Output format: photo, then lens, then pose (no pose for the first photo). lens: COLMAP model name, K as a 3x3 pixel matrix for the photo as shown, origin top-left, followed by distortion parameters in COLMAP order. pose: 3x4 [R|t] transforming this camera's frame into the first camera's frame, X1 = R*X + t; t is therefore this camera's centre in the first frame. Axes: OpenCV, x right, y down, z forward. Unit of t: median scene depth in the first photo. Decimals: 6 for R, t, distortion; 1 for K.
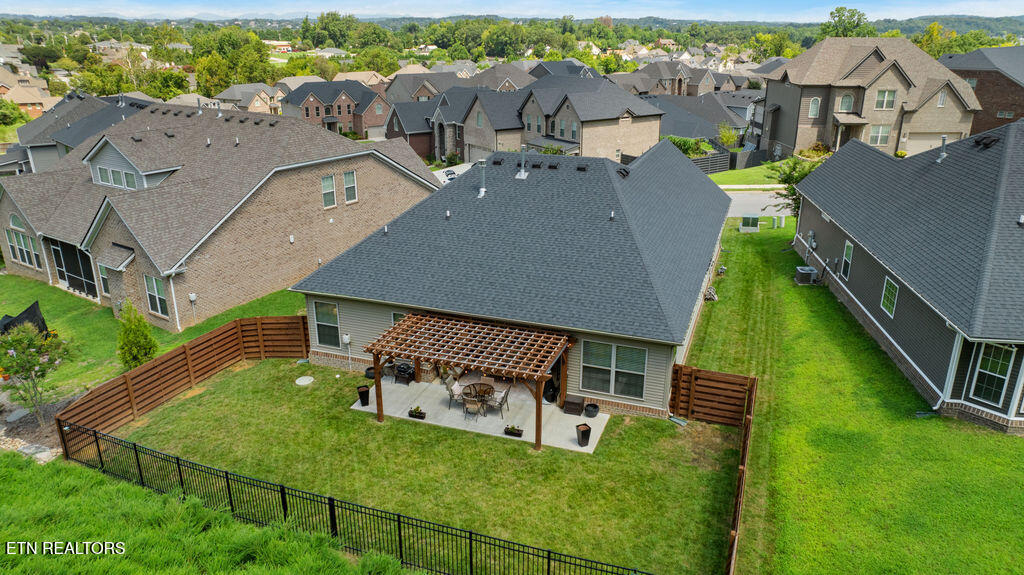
lens RADIAL K [[687.5, 0, 522.3], [0, 687.5, 291.3], [0, 0, 1]] dist [-0.016453, 0.010030]
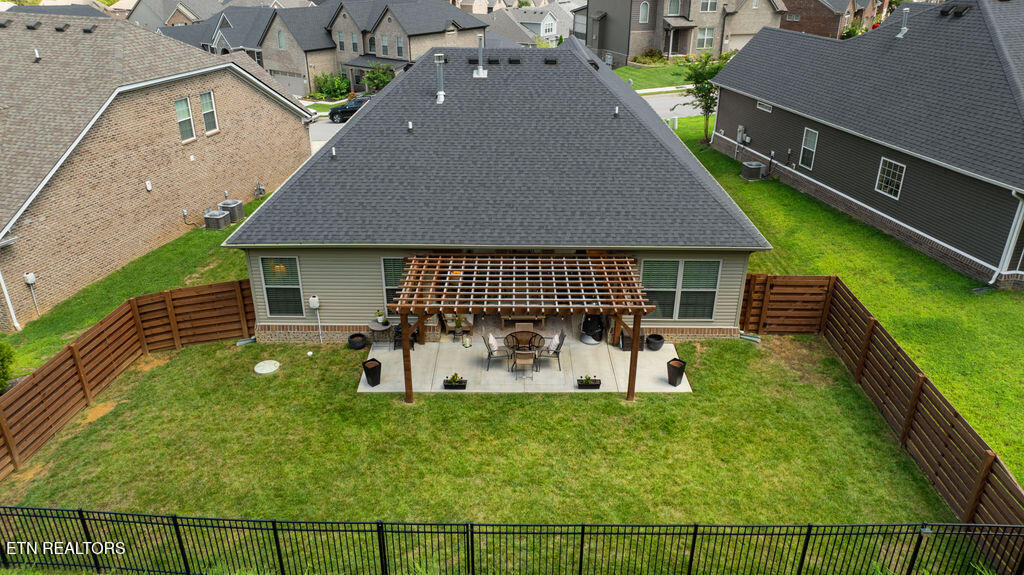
lens RADIAL K [[687.5, 0, 504.1], [0, 687.5, 286.0], [0, 0, 1]] dist [-0.016453, 0.010030]
pose [[0.947660, -0.137599, 0.288109, -0.265575], [0.112509, 0.988403, 0.101986, -0.000959], [-0.298801, -0.064233, 0.952151, 0.224462]]
